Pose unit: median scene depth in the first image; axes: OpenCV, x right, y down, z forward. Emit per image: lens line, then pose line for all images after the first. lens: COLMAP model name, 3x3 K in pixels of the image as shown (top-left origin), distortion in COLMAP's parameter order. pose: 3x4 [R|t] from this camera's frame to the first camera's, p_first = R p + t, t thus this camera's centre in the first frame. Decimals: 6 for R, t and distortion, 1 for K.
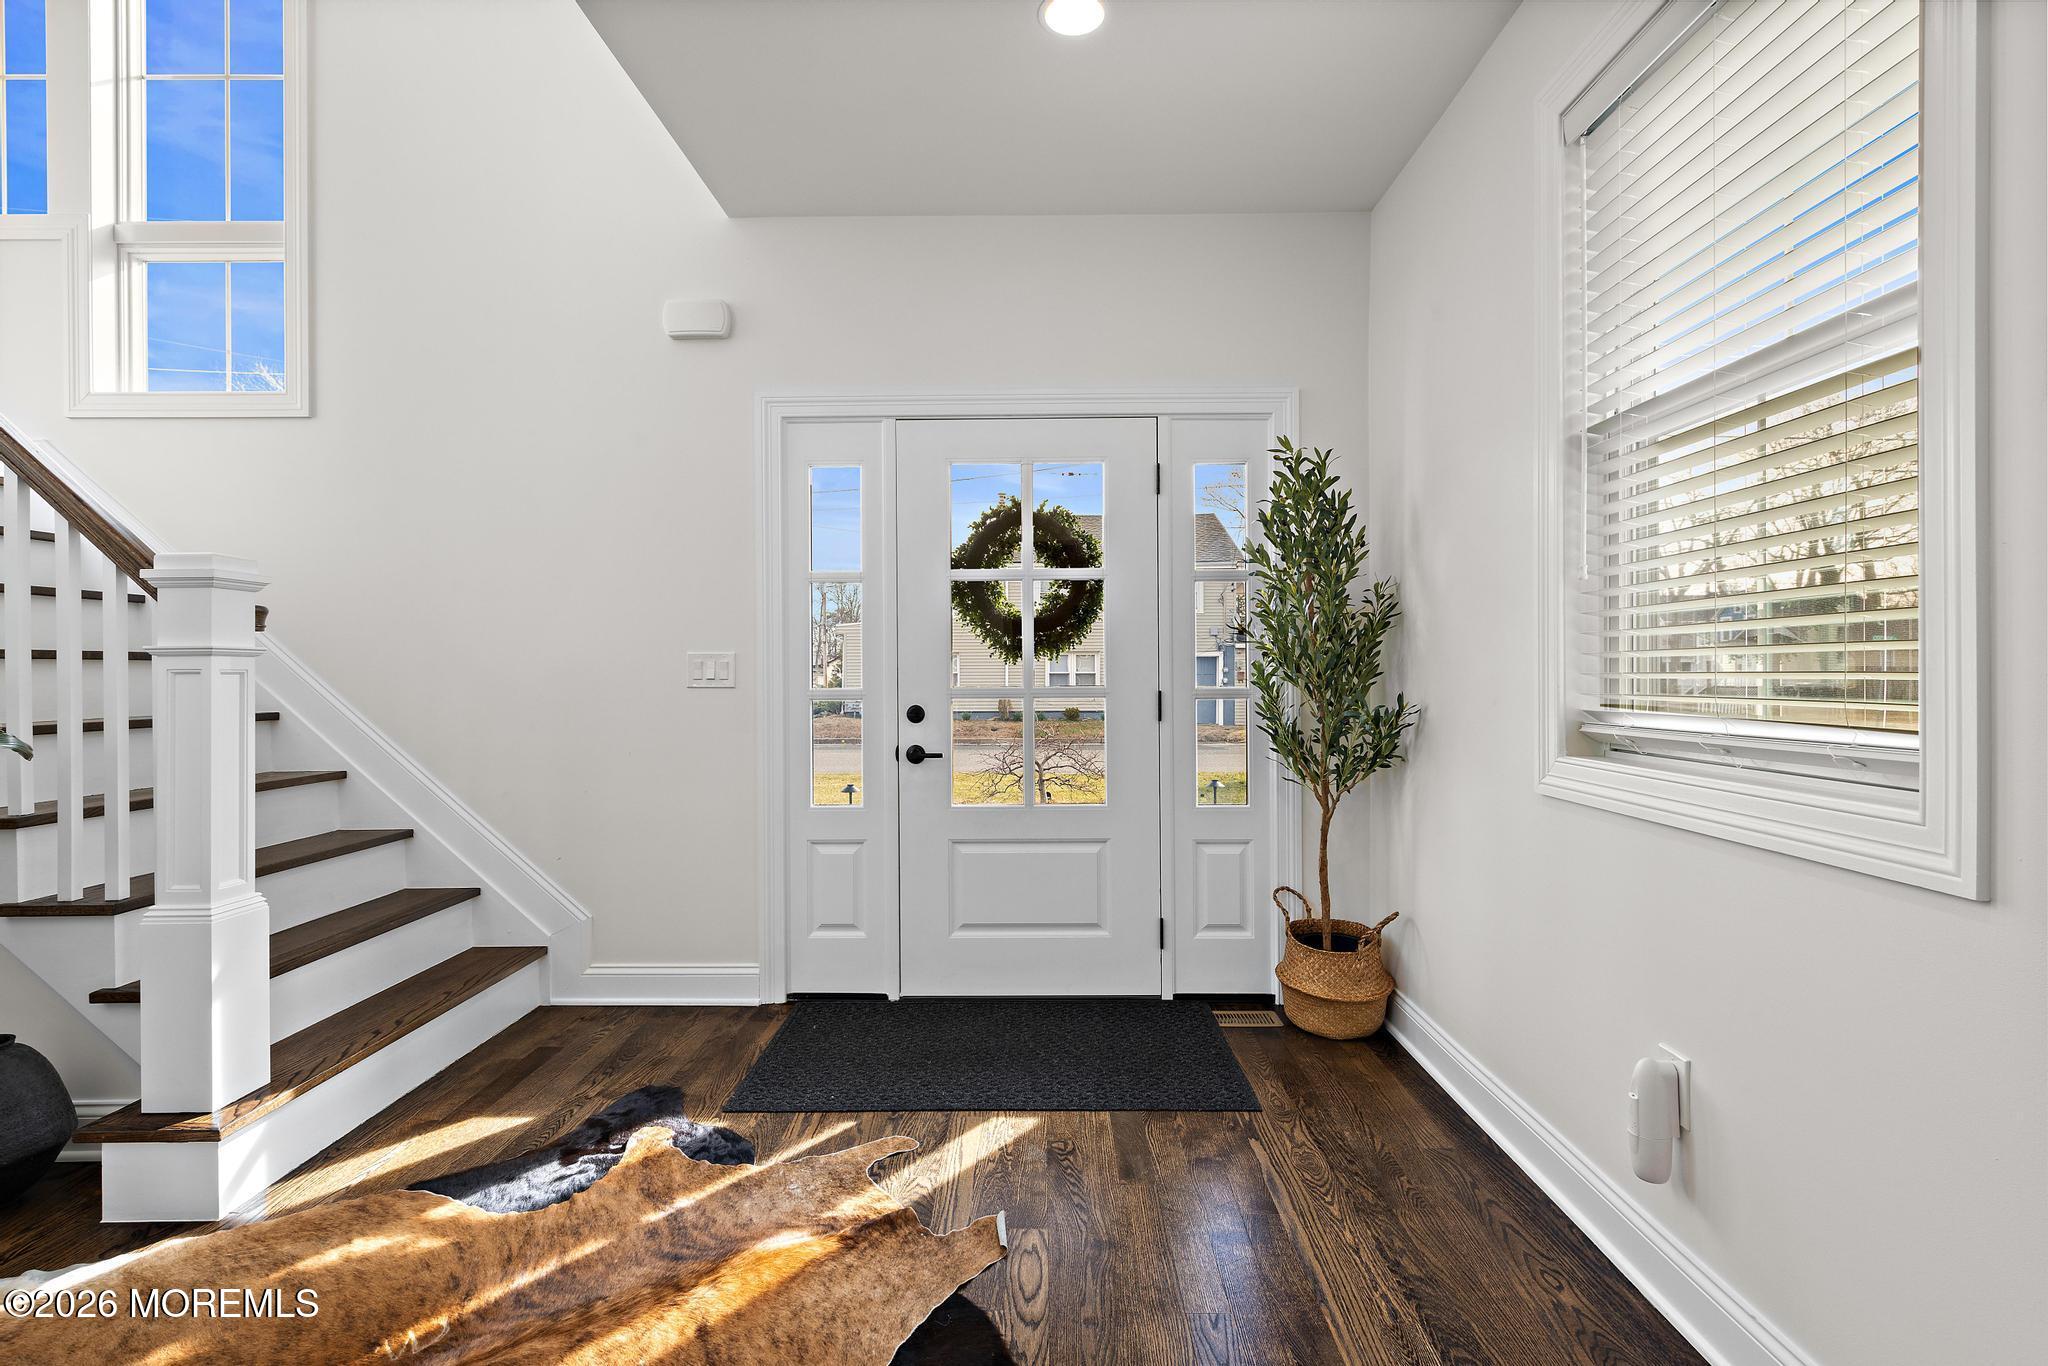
lens RADIAL K [[972.9, 0, 1026.0], [0, 972.9, 677.1], [0, 0, 1]] dist [-0.000720, 0.000619]
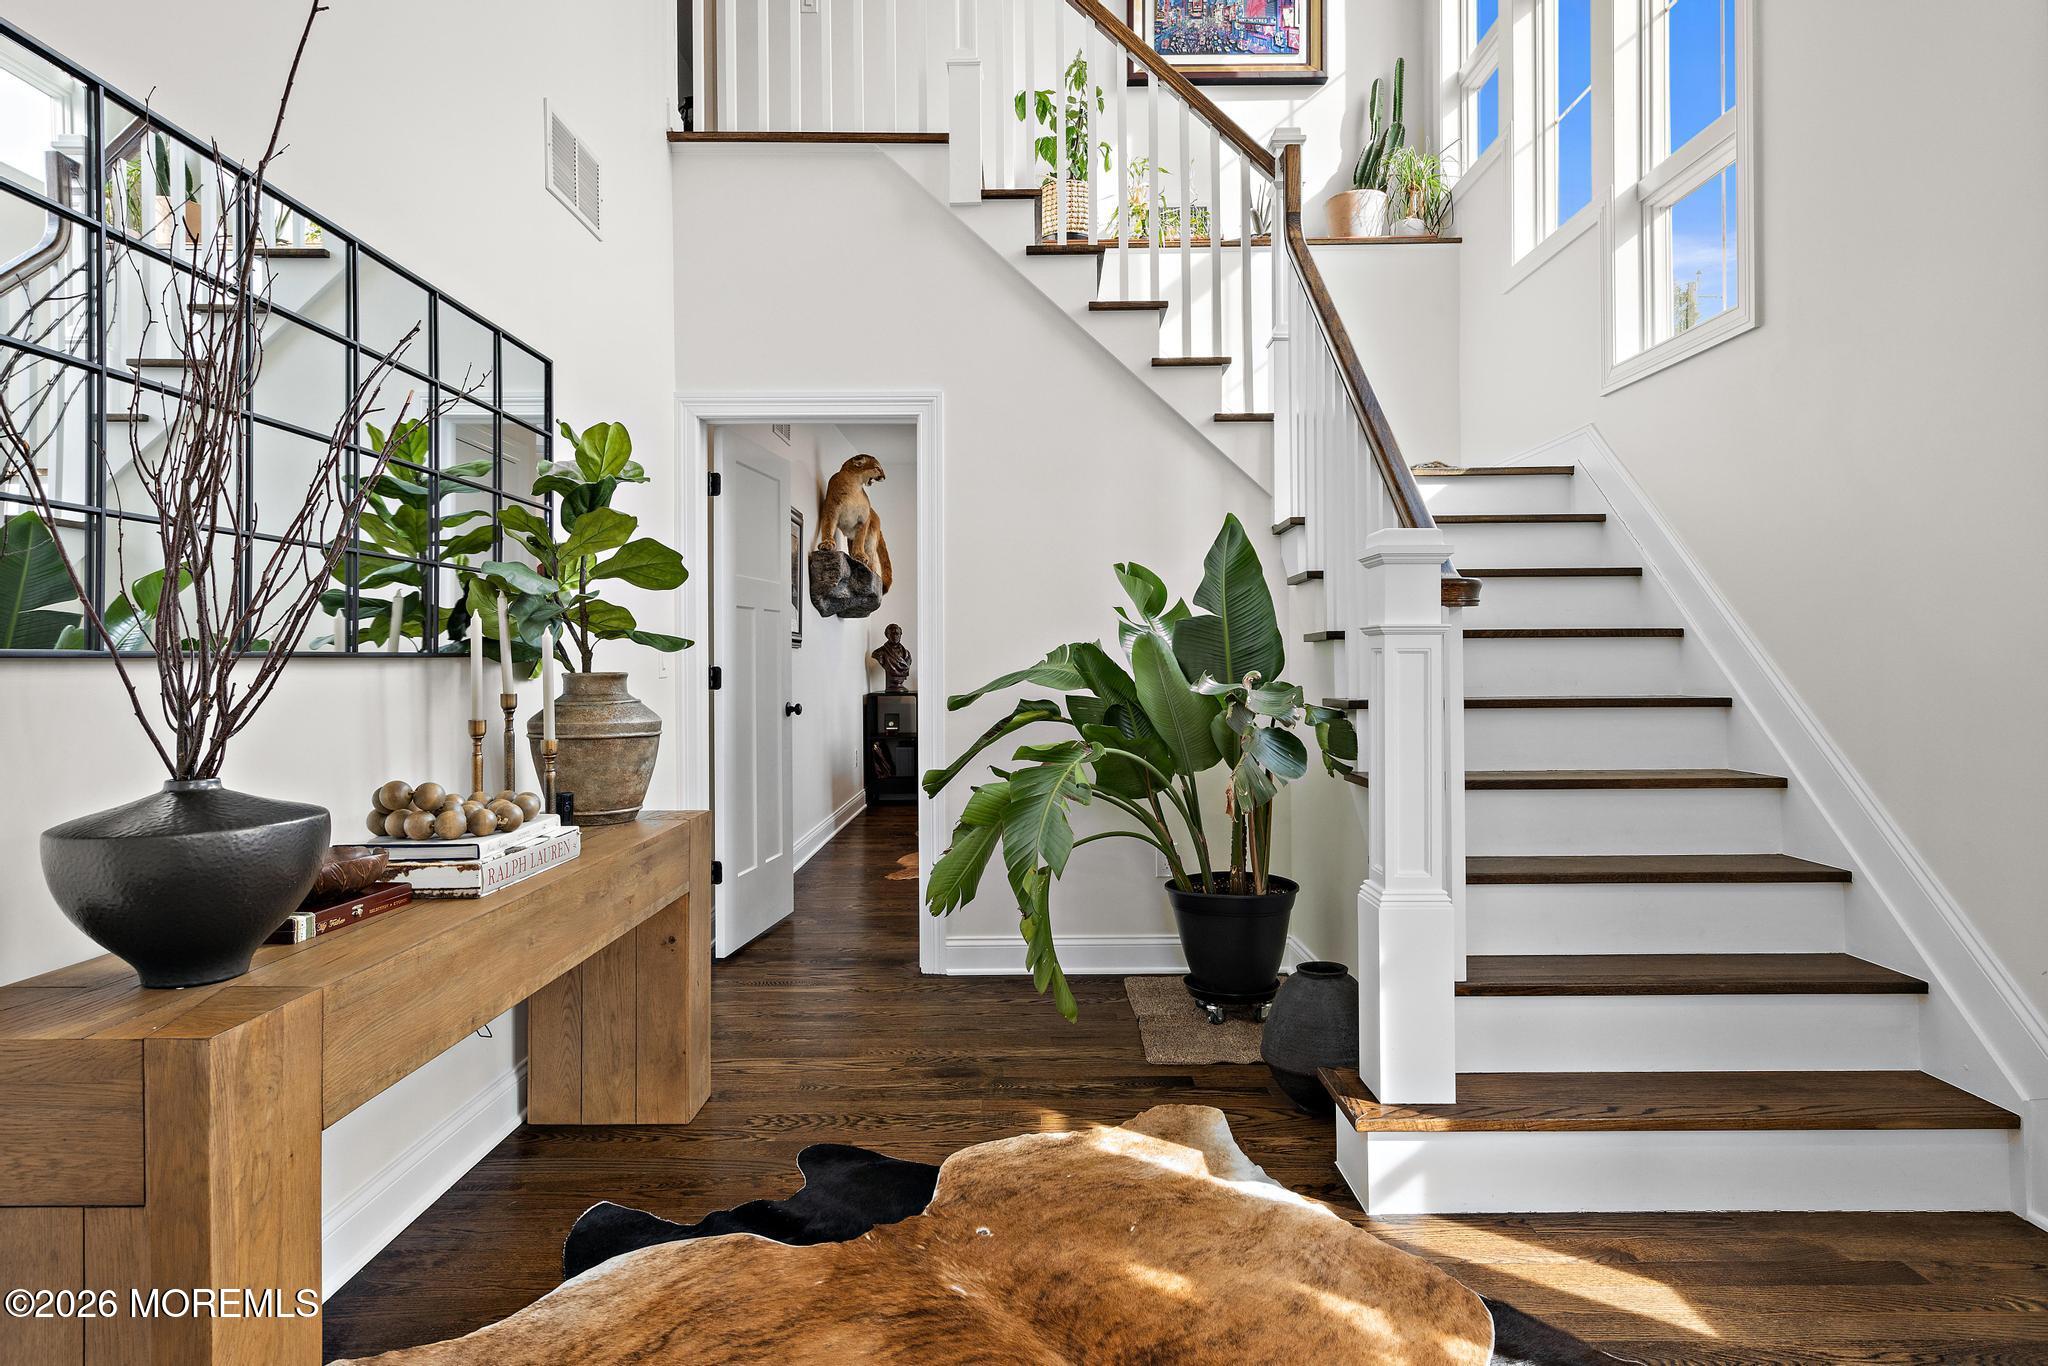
lens RADIAL K [[1137.3, 0, 1031.6], [0, 1137.3, 657.8], [0, 0, 1]] dist [0.006588, -0.000099]
pose [[0.011925, 0.003997, -0.999921, 0.211913], [0.002432, 0.999989, 0.004027, -0.003106], [0.999926, -0.002480, 0.011915, 0.453722]]
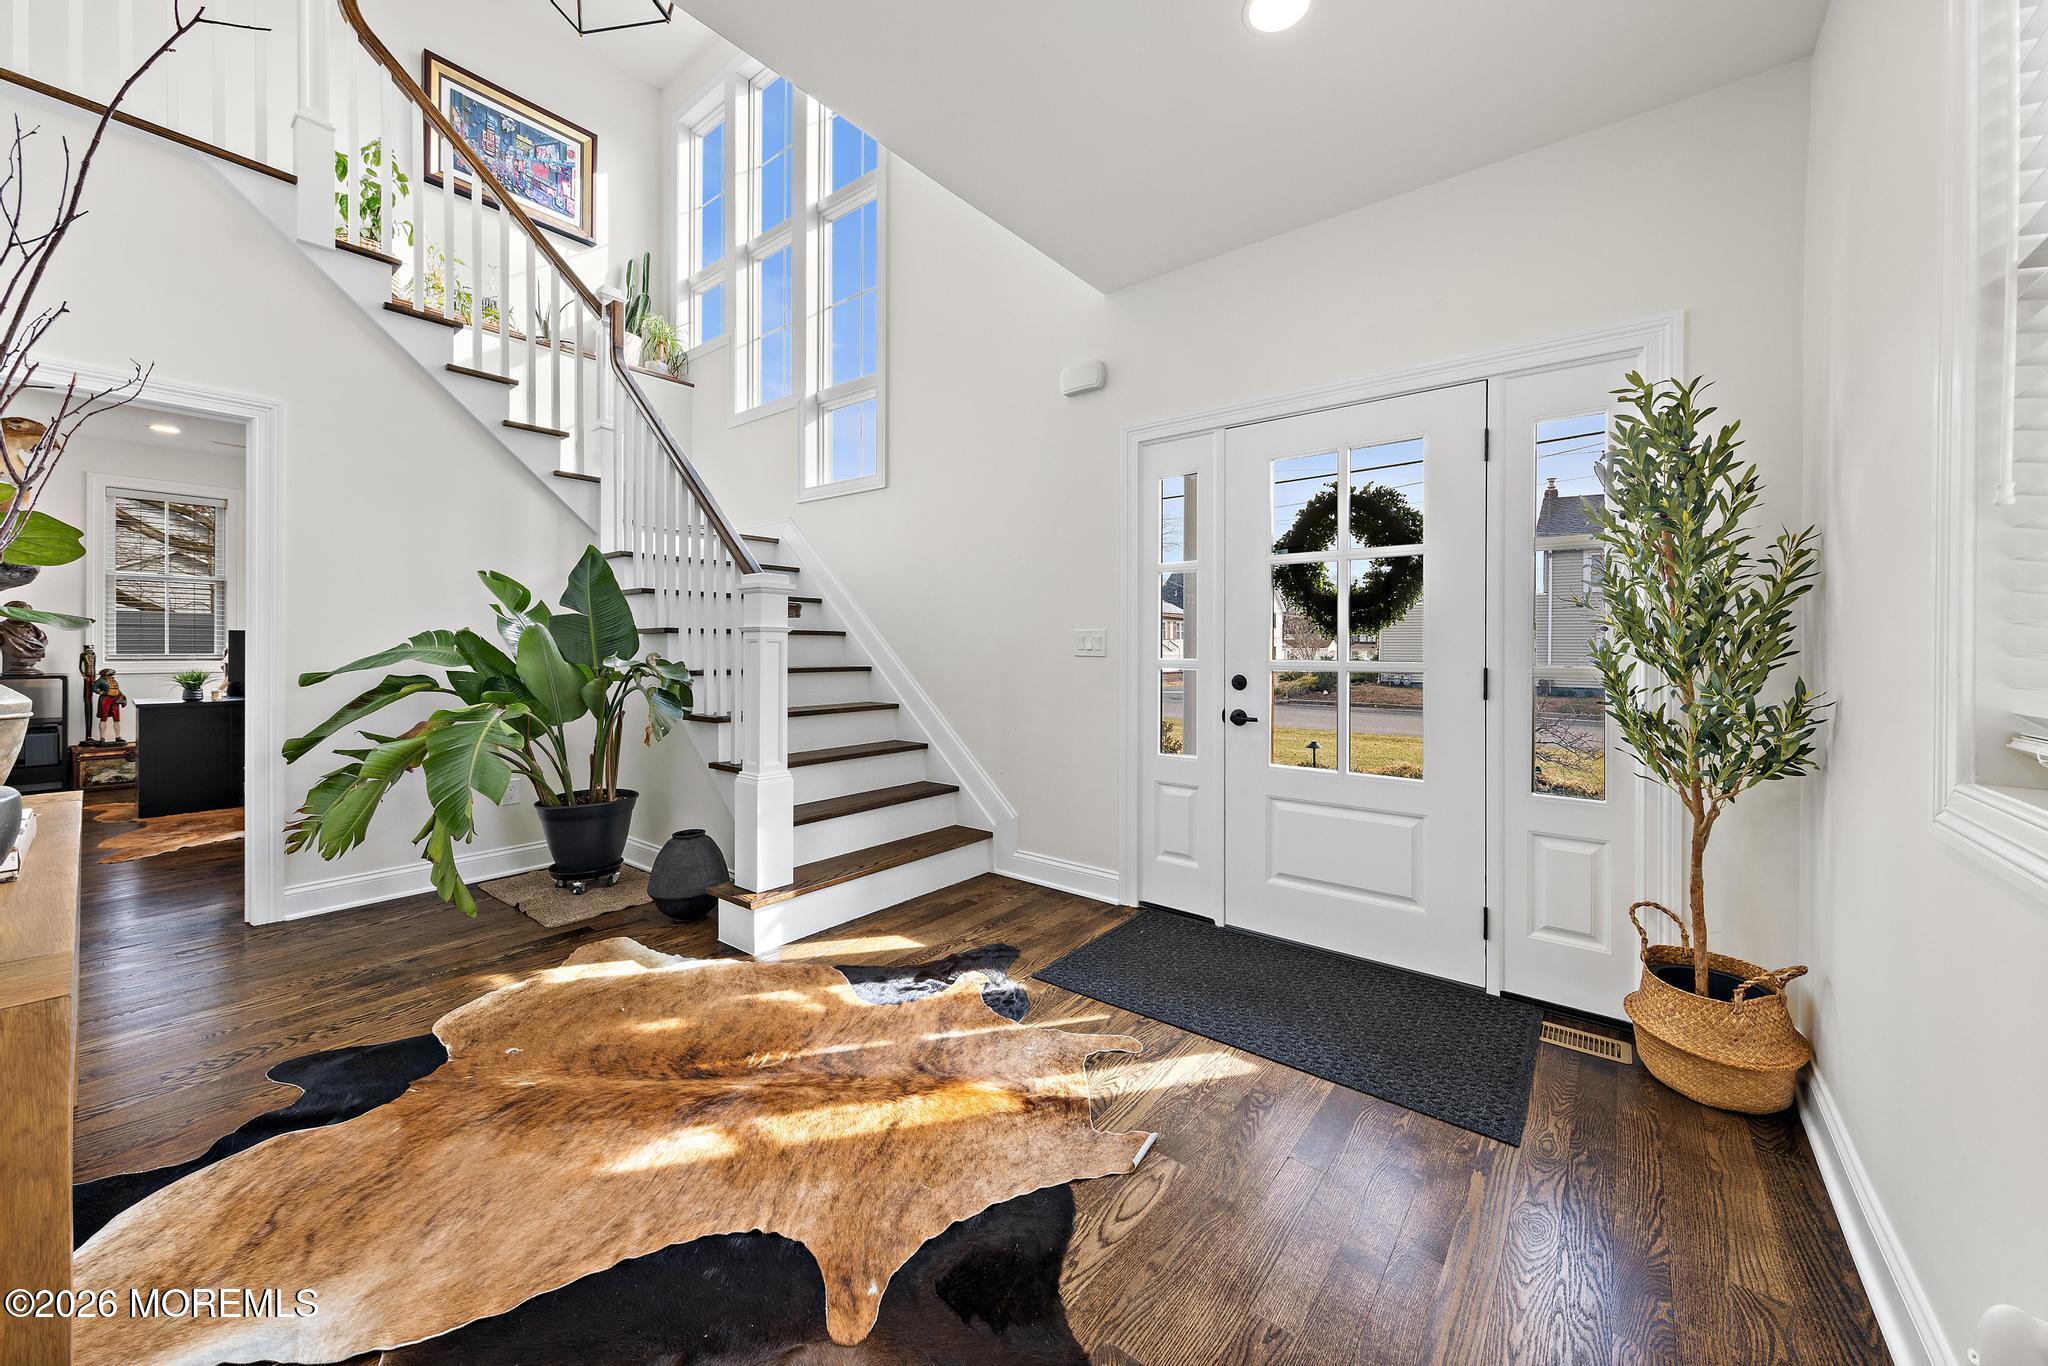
lens RADIAL K [[750.0, 0, 1021.2], [0, 750.0, 651.9], [0, 0, 1]] dist [0.000767, -0.000858]
pose [[0.790226, 0.014430, -0.612645, 0.254258], [-0.012702, 0.999894, 0.007167, -0.001434], [0.612684, 0.002118, 0.790325, 0.159509]]
